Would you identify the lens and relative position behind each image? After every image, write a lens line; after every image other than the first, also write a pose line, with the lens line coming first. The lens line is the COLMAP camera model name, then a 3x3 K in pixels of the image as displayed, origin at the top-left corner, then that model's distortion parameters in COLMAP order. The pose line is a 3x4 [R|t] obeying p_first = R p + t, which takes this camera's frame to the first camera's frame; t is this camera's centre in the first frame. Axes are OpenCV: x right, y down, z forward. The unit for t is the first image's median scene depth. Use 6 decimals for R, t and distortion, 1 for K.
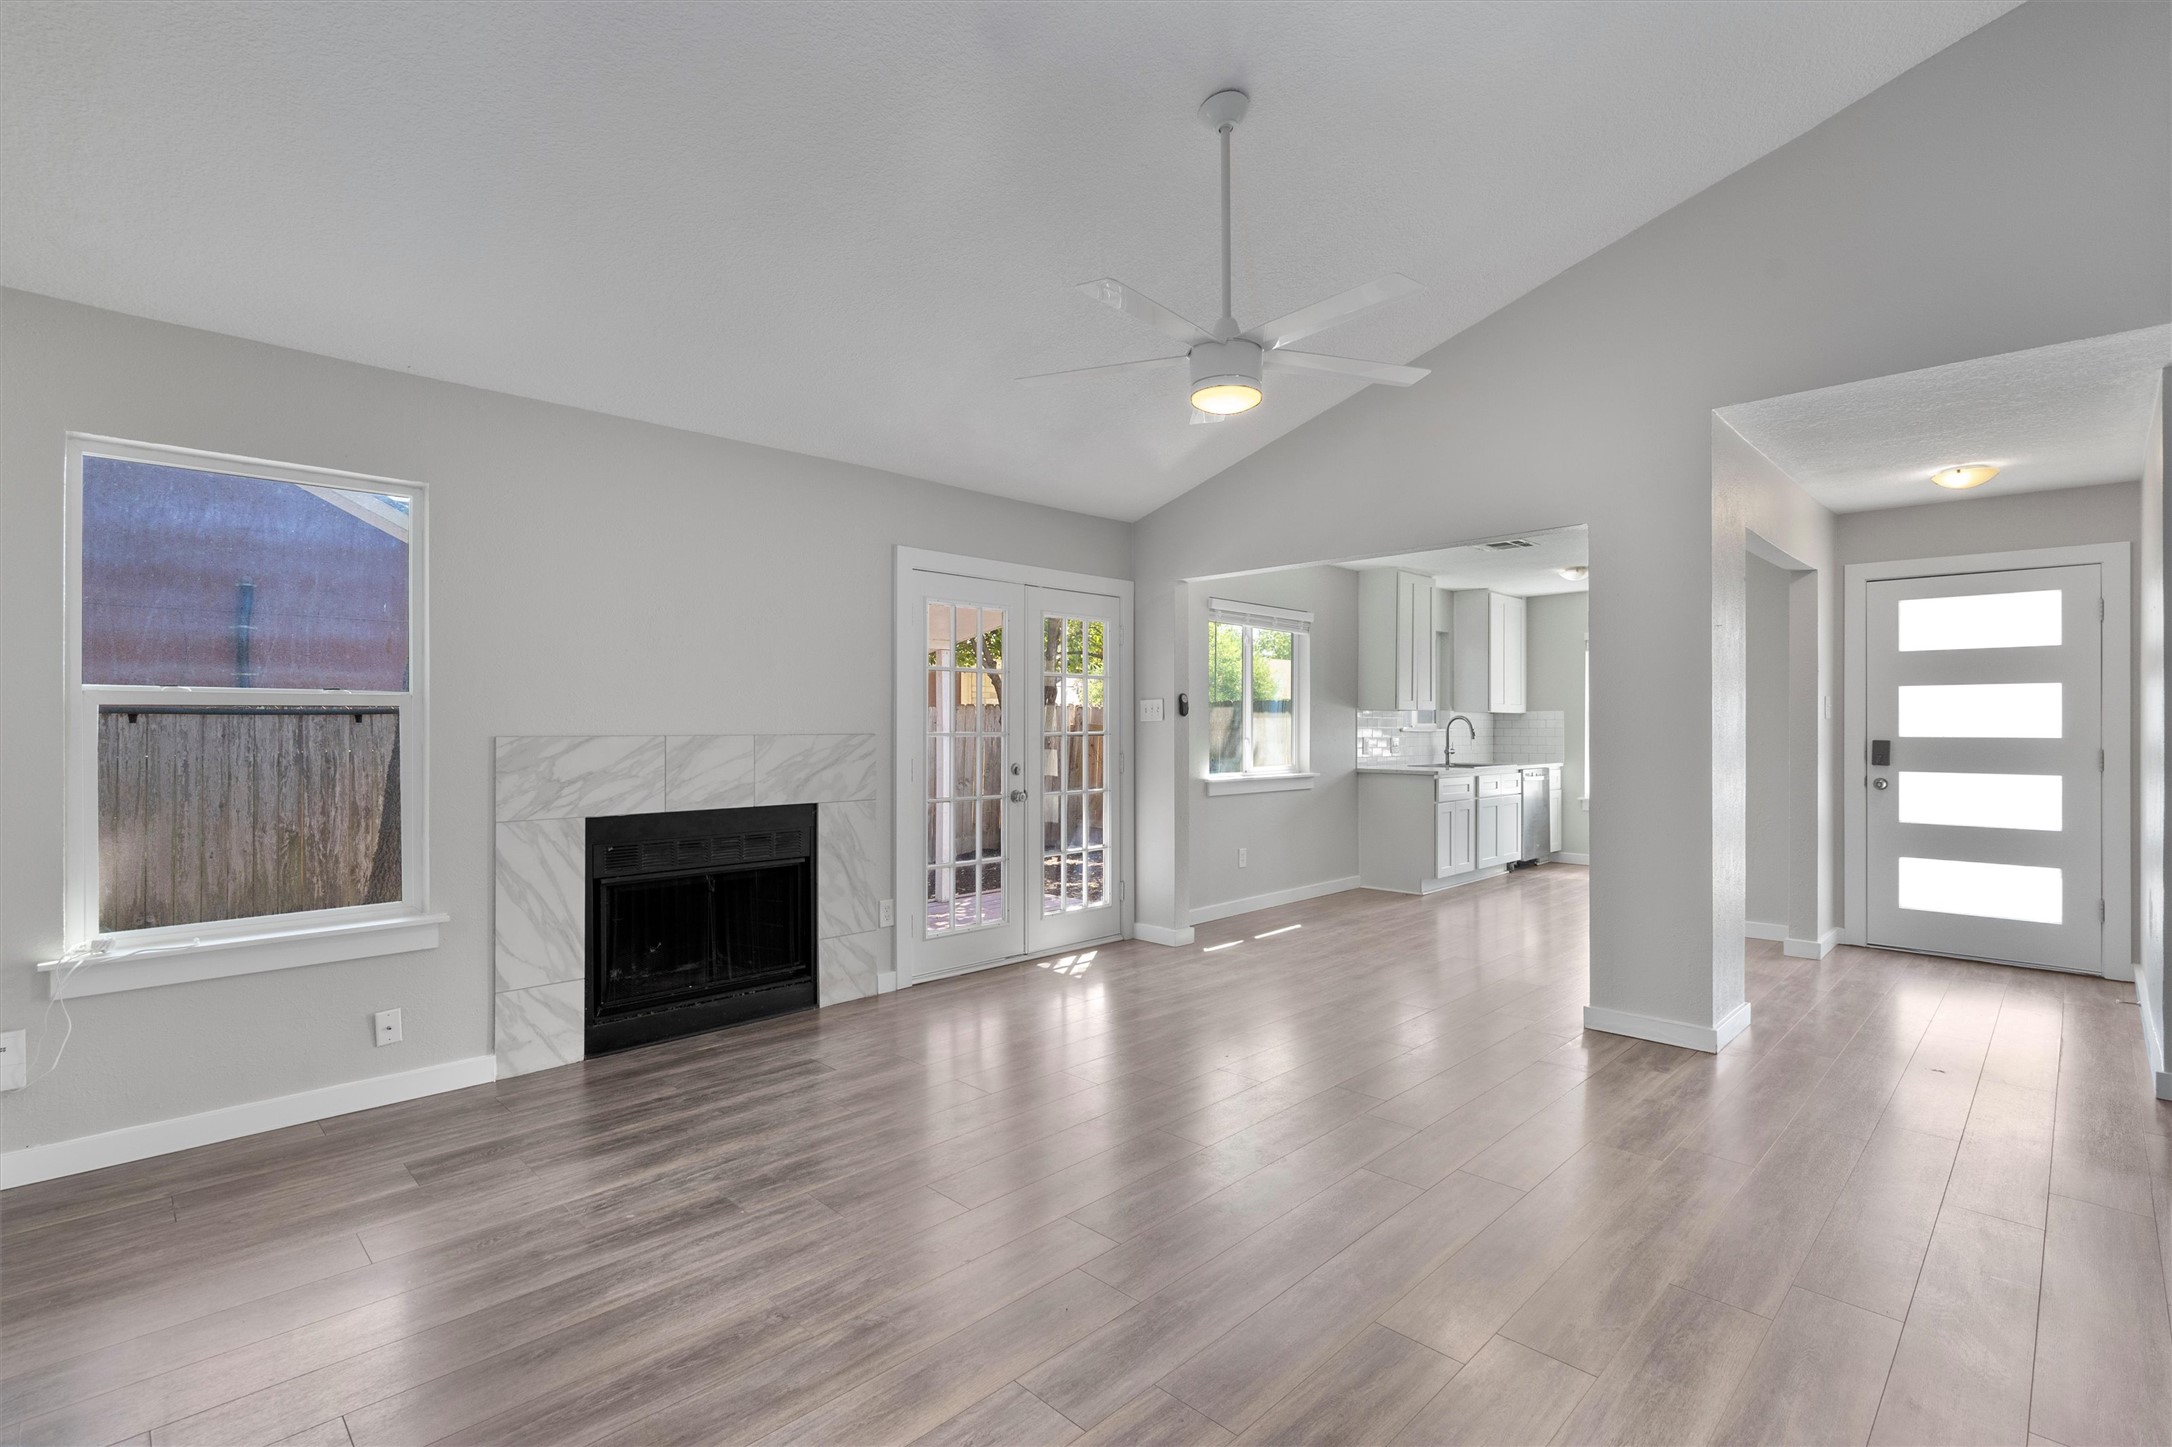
lens RADIAL K [[1051.9, 0, 1084.0], [0, 1051.9, 720.9], [0, 0, 1]] dist [-0.005490, -0.000607]
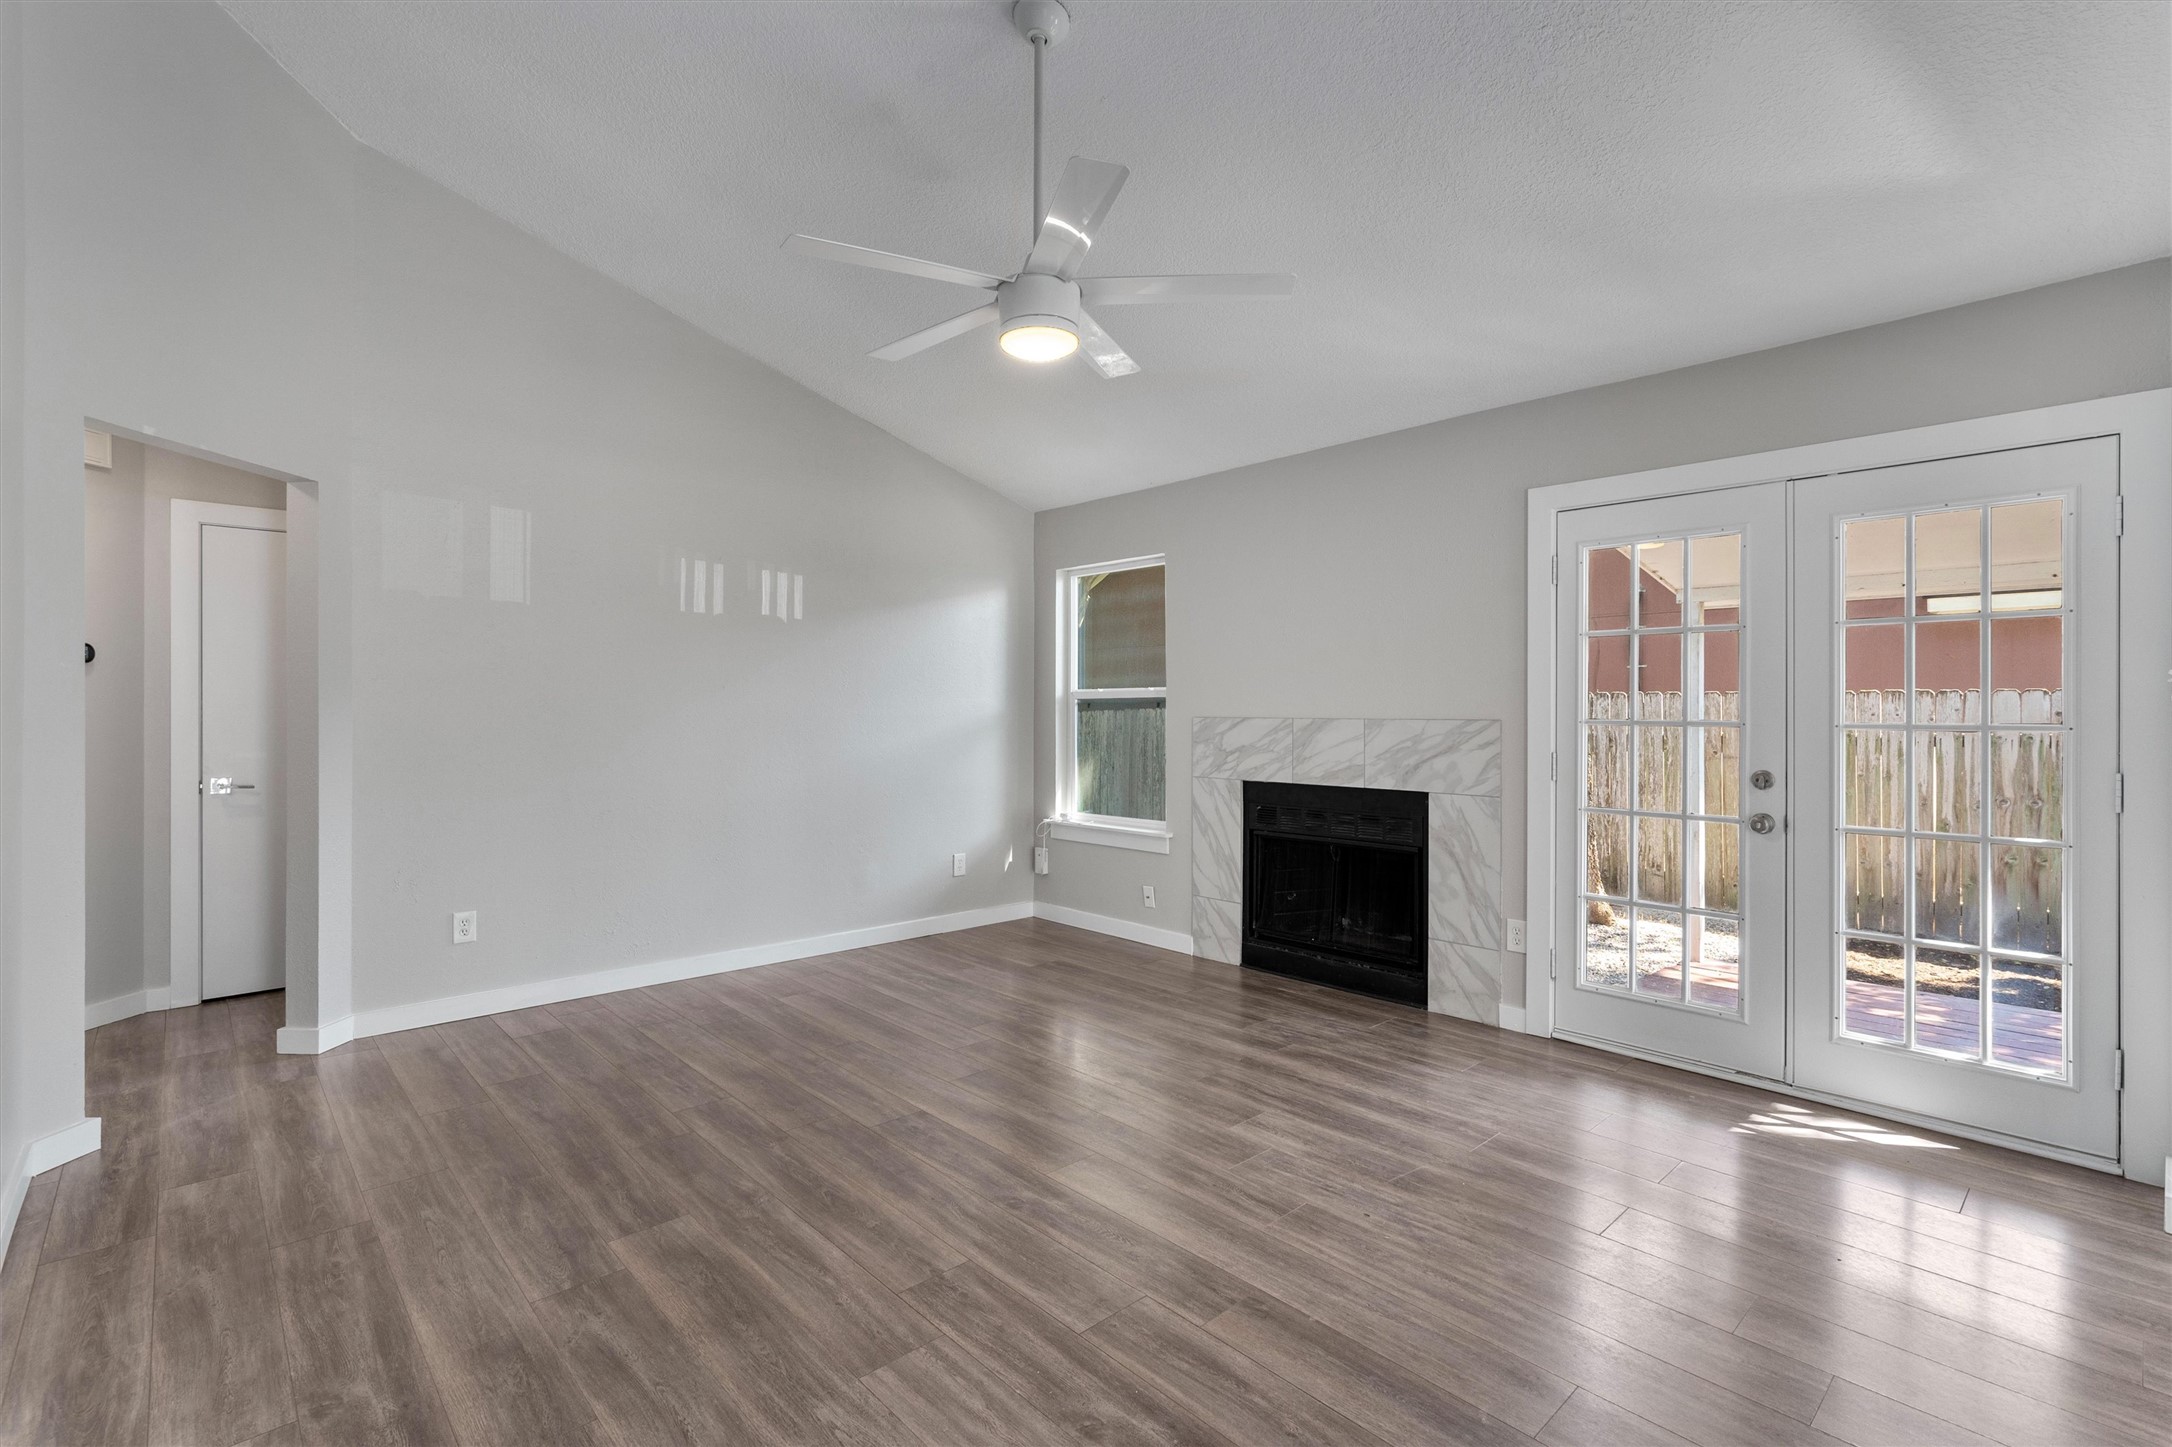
lens RADIAL K [[1051.9, 0, 1084.0], [0, 1051.9, 720.9], [0, 0, 1]] dist [-0.005490, -0.000607]
pose [[-0.091766, 0.011130, -0.995718, 0.749032], [0.003807, 0.999934, 0.010826, 0.003243], [0.995773, -0.002797, -0.091802, 0.826566]]
